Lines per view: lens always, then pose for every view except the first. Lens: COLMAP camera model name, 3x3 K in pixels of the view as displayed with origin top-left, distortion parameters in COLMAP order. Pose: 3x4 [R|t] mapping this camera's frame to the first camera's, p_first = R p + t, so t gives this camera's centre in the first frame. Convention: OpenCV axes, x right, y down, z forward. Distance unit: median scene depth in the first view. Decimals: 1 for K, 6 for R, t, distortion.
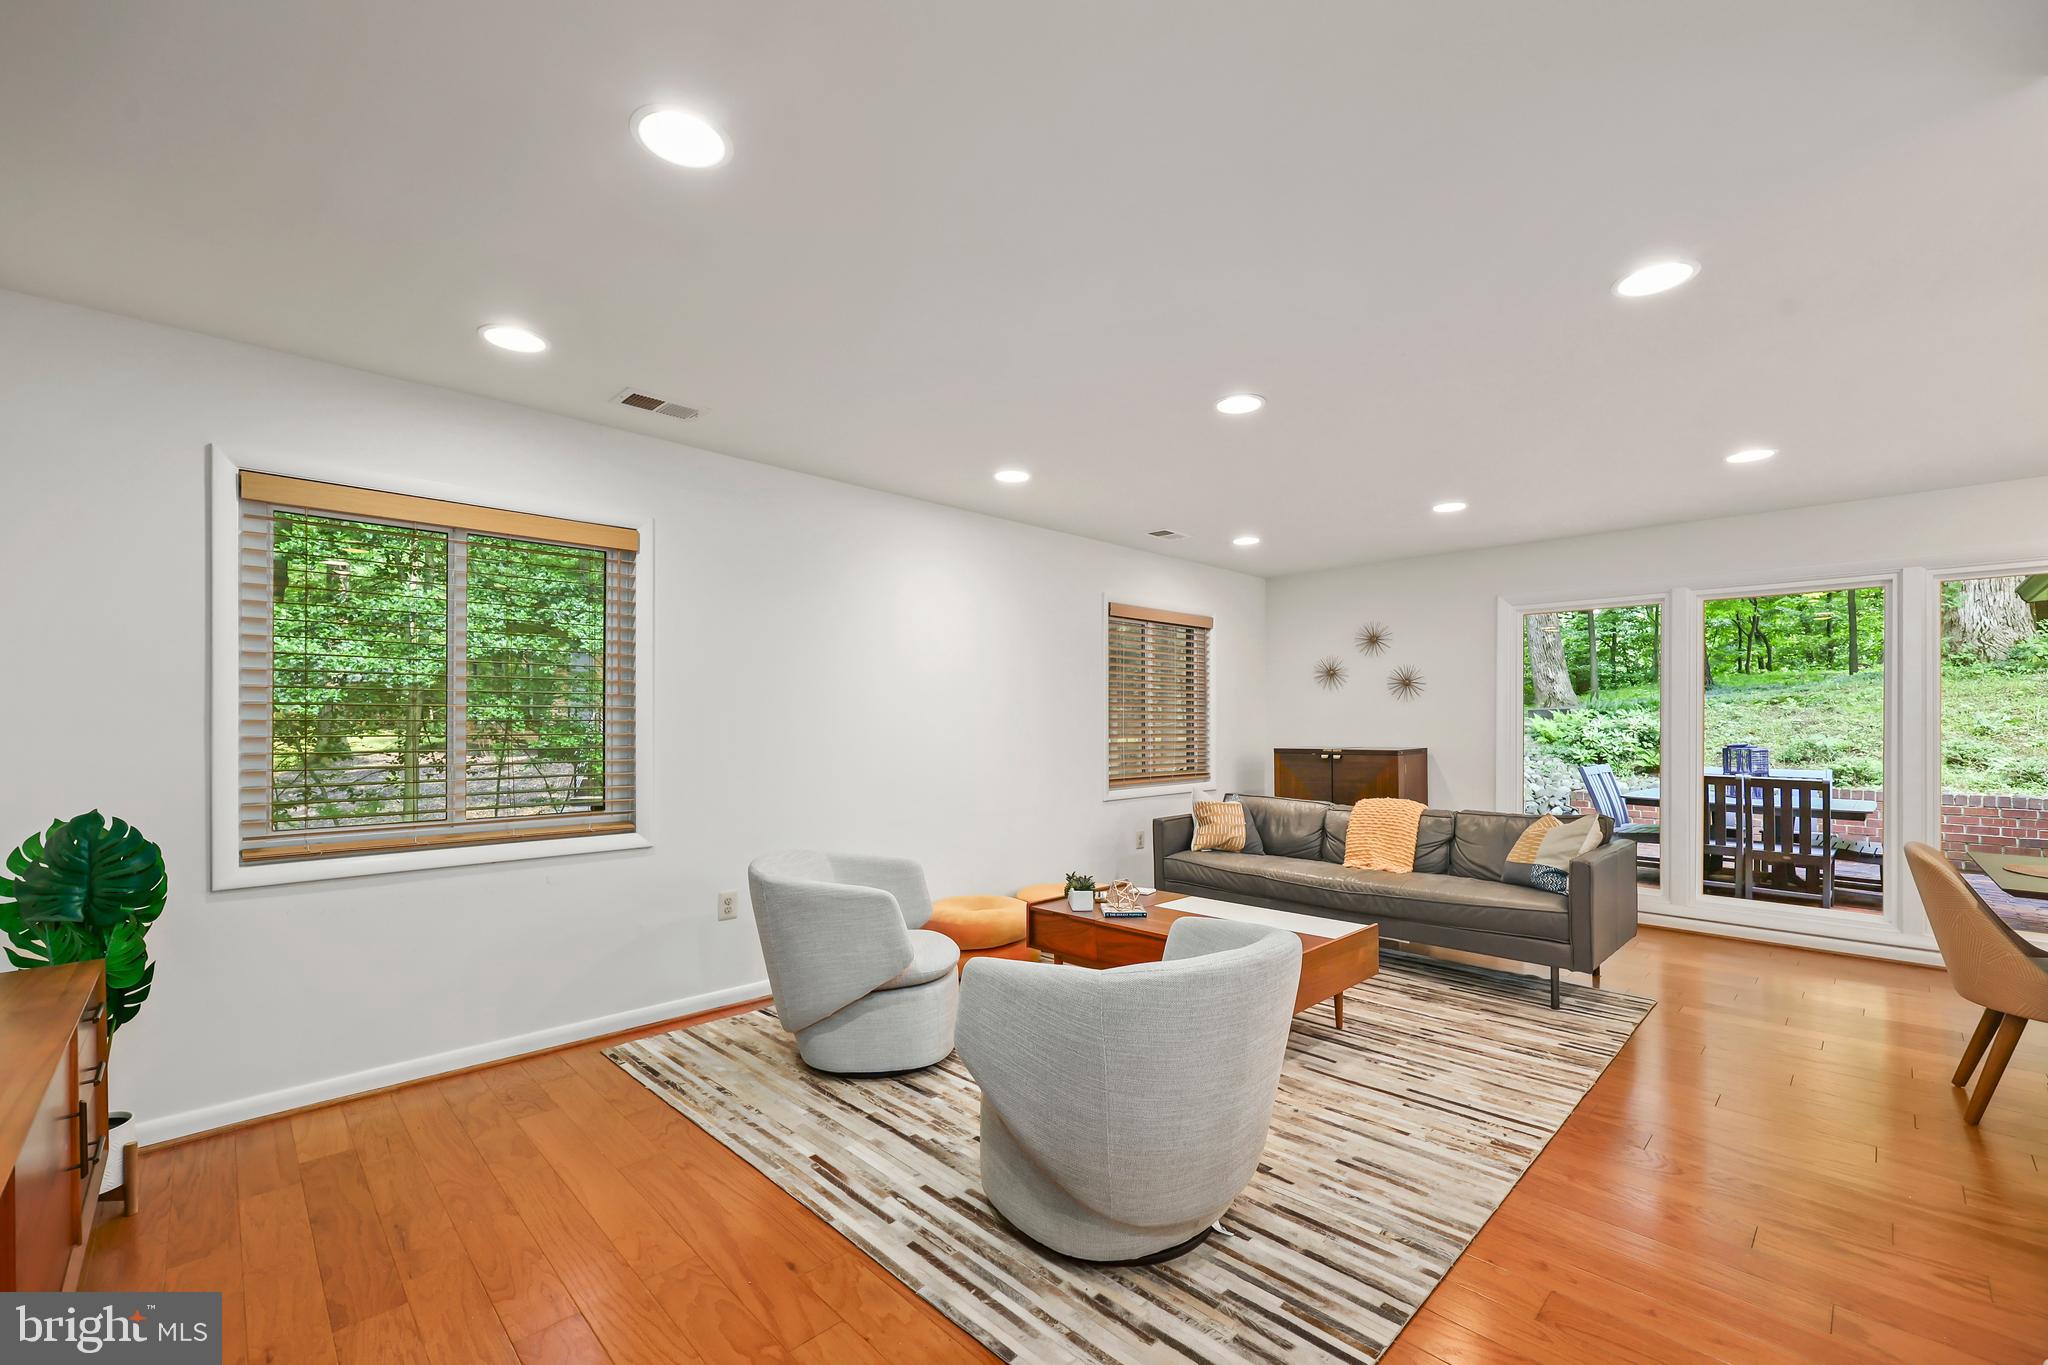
lens RADIAL K [[835.7, 0, 1025.8], [0, 835.7, 722.6], [0, 0, 1]] dist [0.002200, -0.000126]
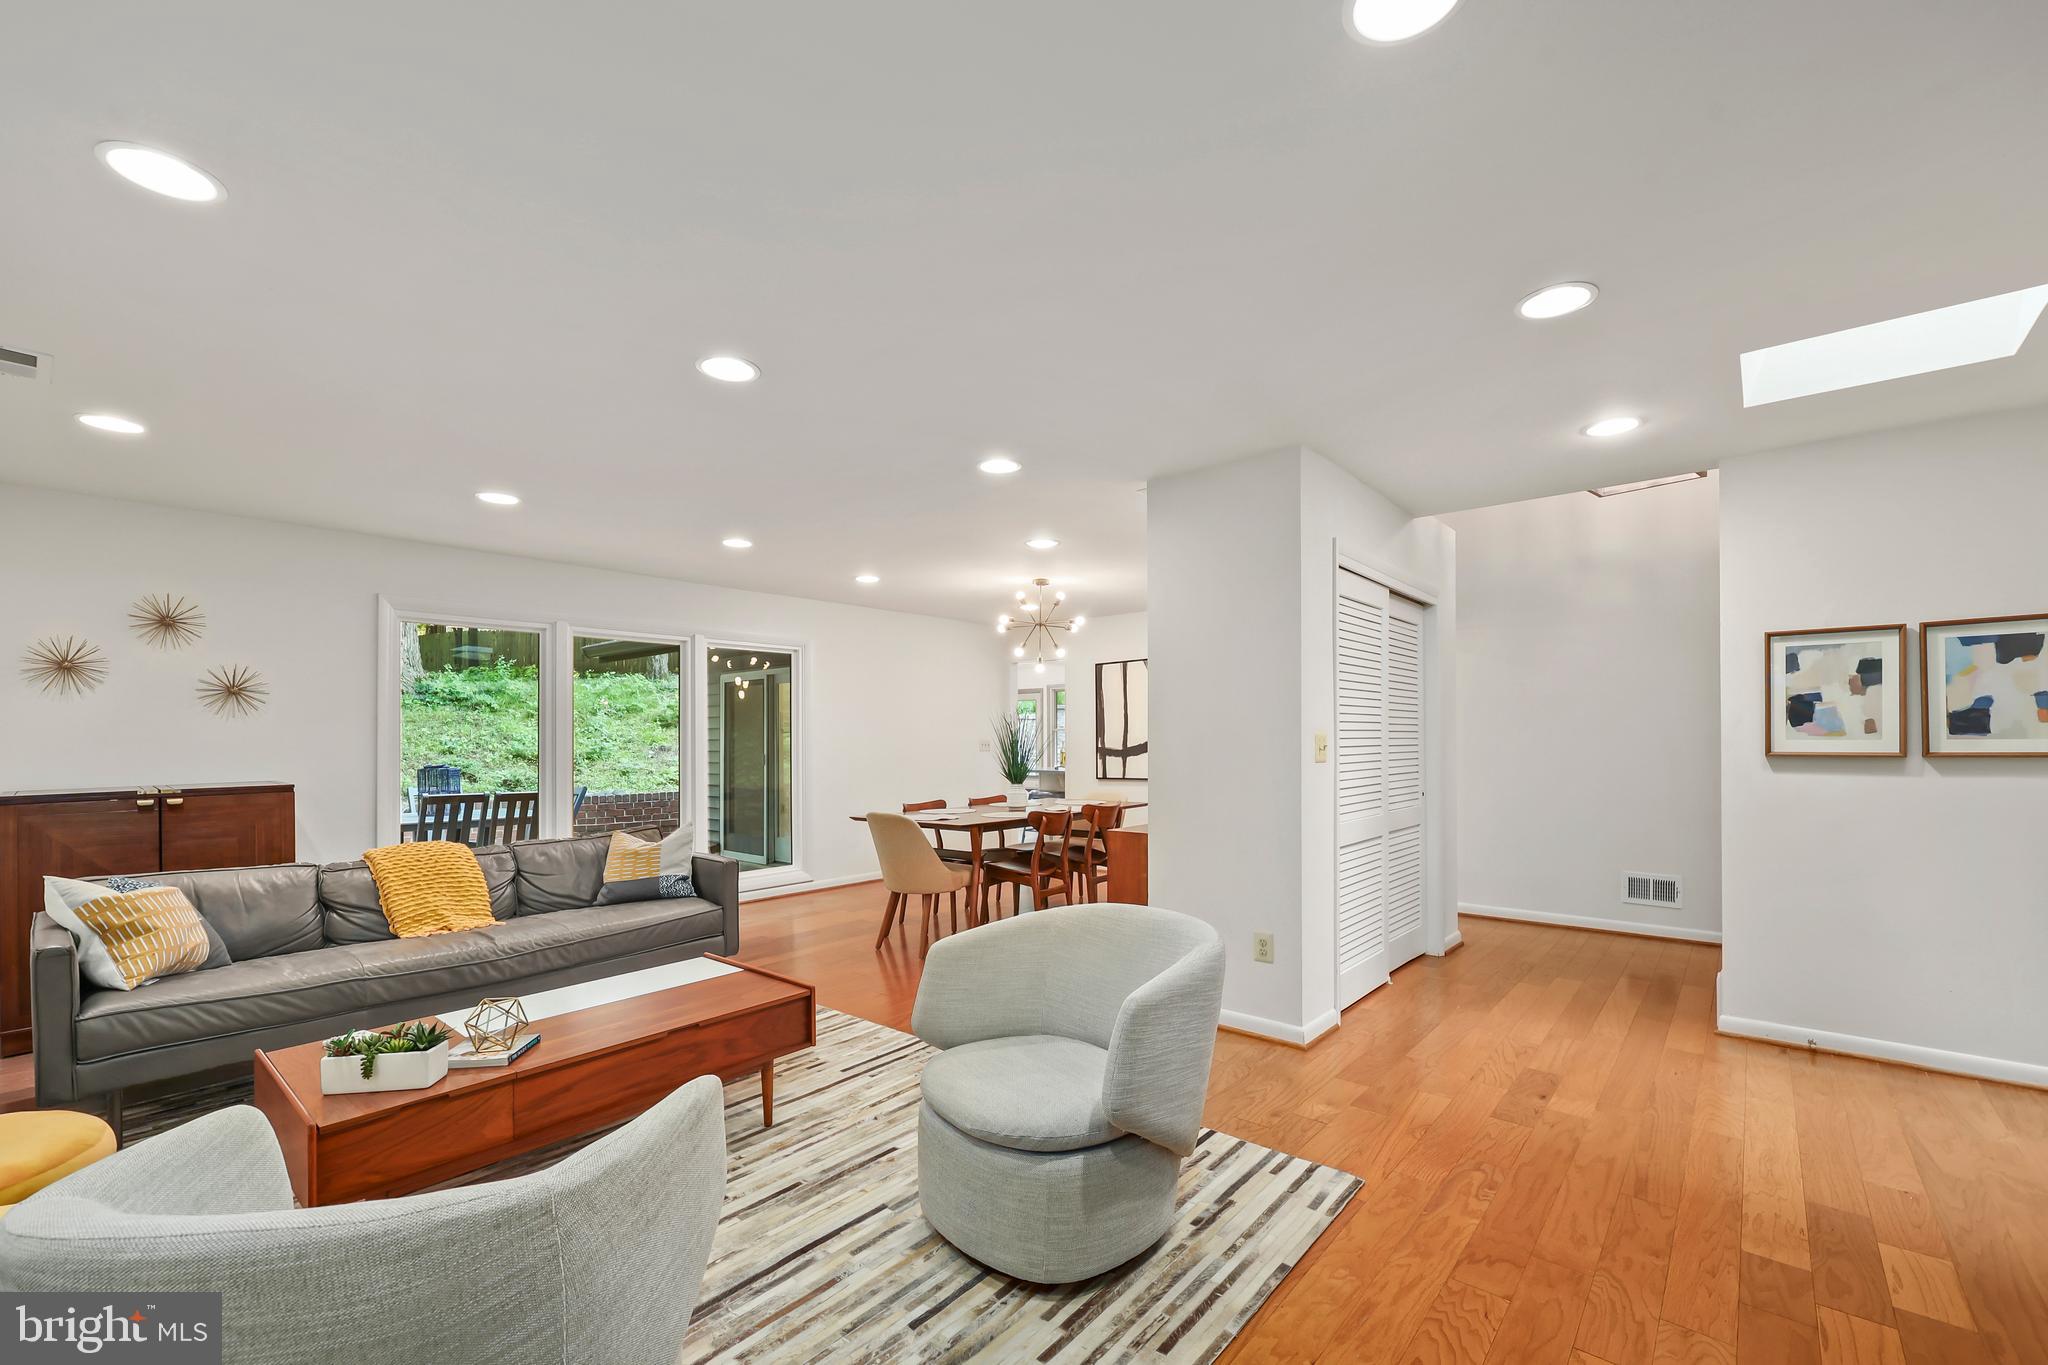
lens RADIAL K [[835.7, 0, 1049.8], [0, 835.7, 736.0], [0, 0, 1]] dist [0.002200, -0.000126]
pose [[-0.085053, 0.001818, 0.996375, -0.710561], [0.009355, 0.999956, -0.001026, -0.004690], [-0.996333, 0.009234, -0.085066, 0.855006]]
